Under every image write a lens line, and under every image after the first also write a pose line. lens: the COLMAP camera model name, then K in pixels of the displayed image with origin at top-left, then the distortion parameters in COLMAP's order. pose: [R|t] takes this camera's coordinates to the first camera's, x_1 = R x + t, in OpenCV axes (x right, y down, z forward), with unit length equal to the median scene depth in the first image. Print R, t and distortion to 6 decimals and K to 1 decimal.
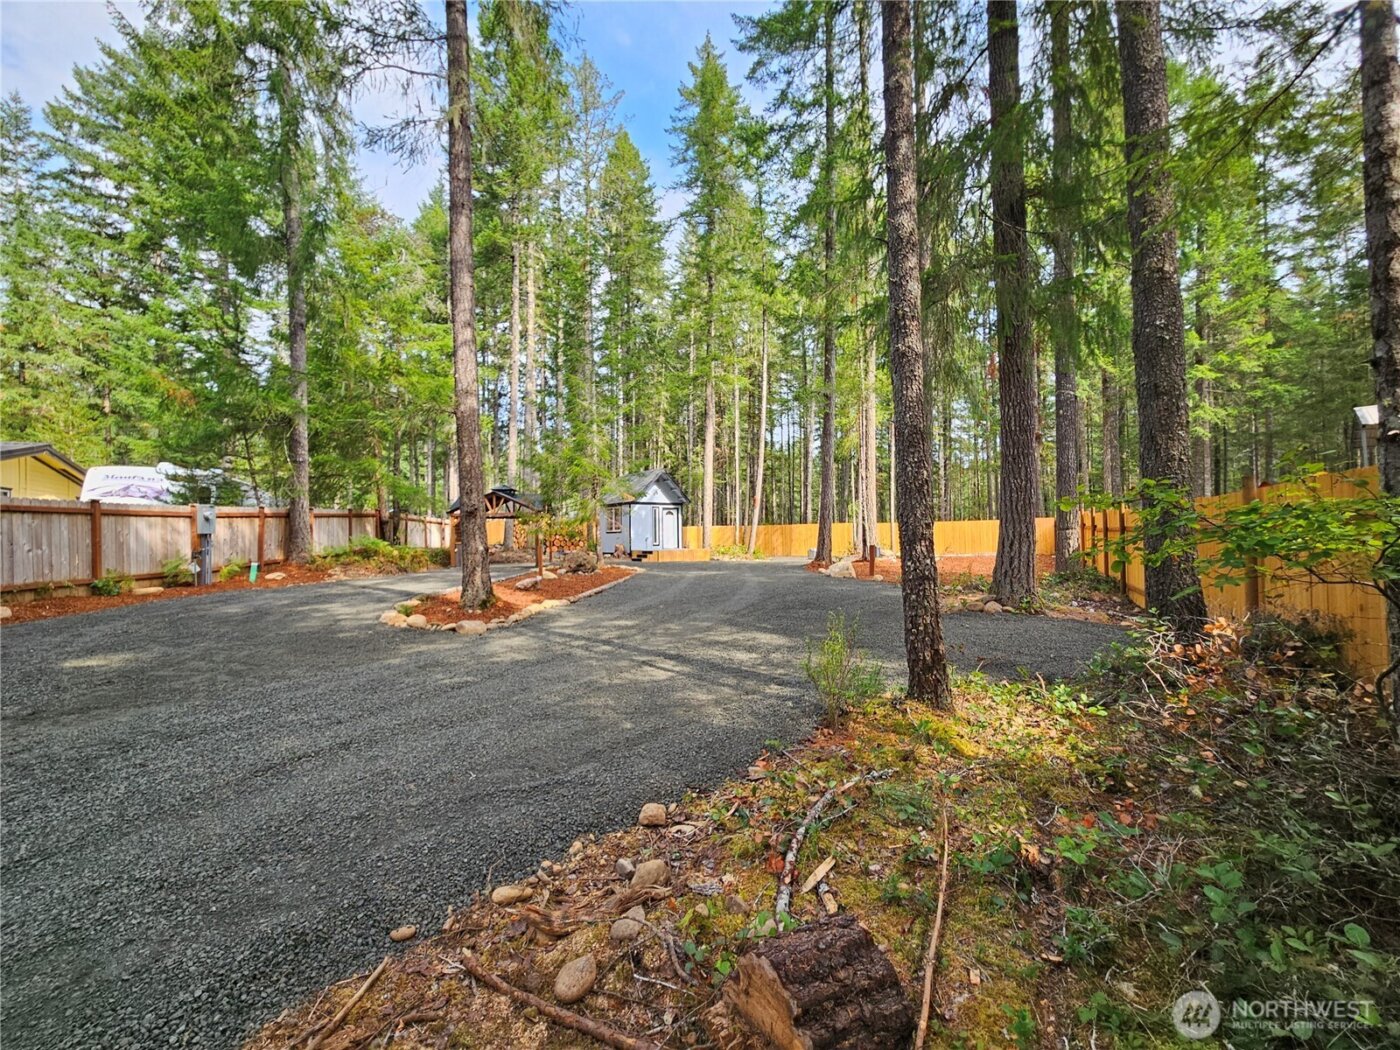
lens RADIAL K [[575.3, 0, 698.5], [0, 575.3, 533.7], [0, 0, 1]] dist [-0.000033, 0.000360]
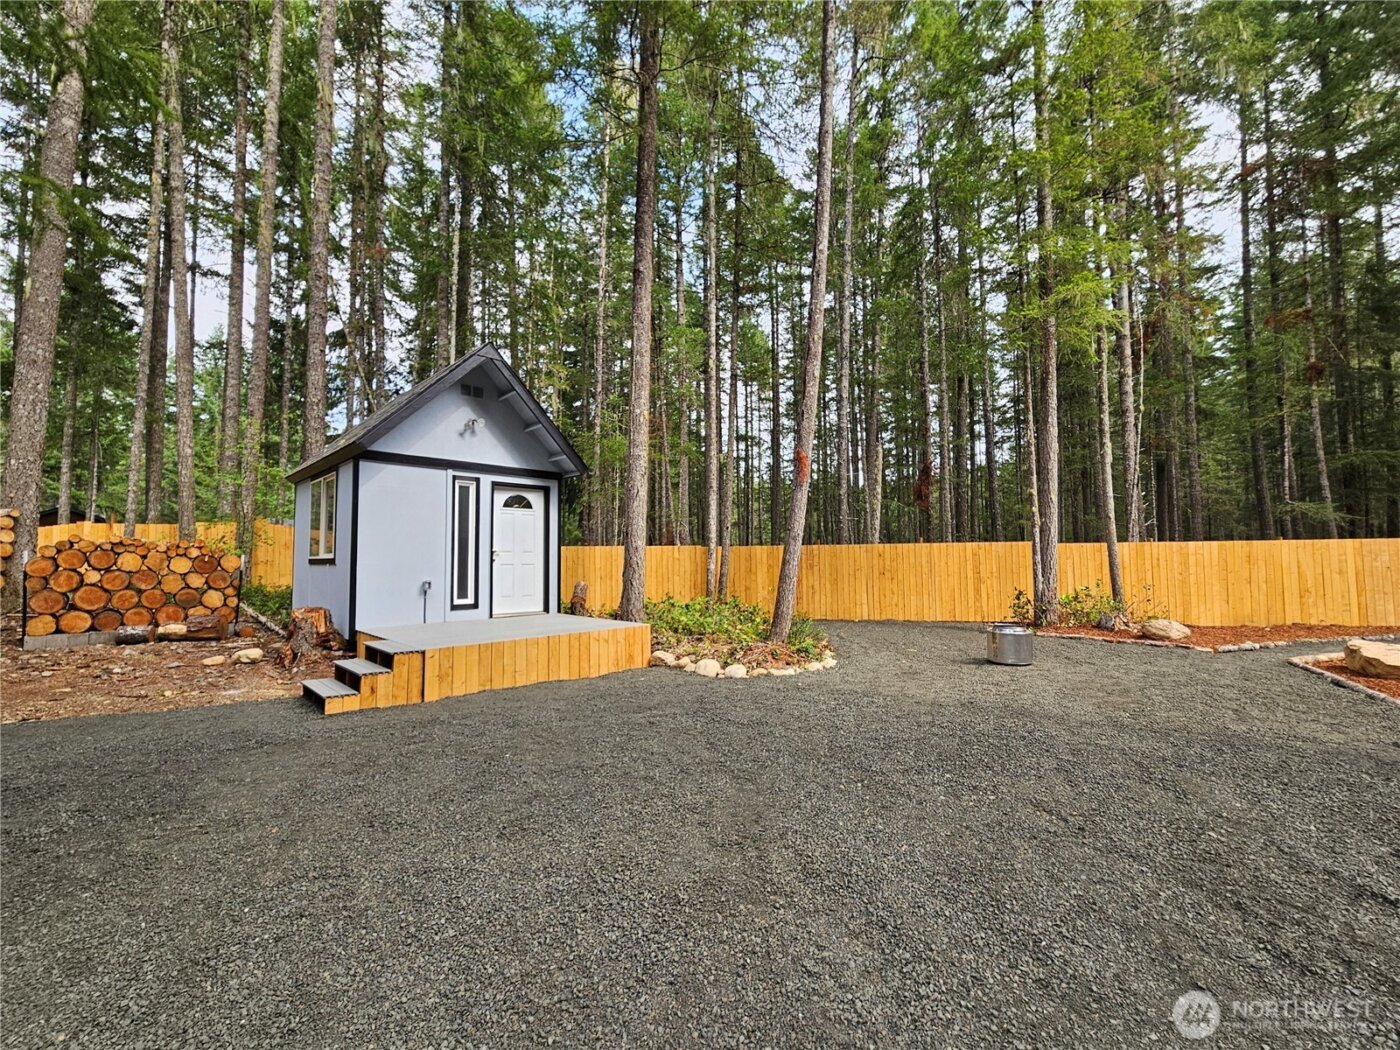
lens RADIAL K [[575.3, 0, 698.5], [0, 575.3, 533.7], [0, 0, 1]] dist [-0.000033, 0.000360]
pose [[0.989357, 0.015260, 0.144705, 0.002088], [-0.009818, 0.999220, -0.038250, -0.009439], [-0.145176, 0.036422, 0.988735, 0.859609]]
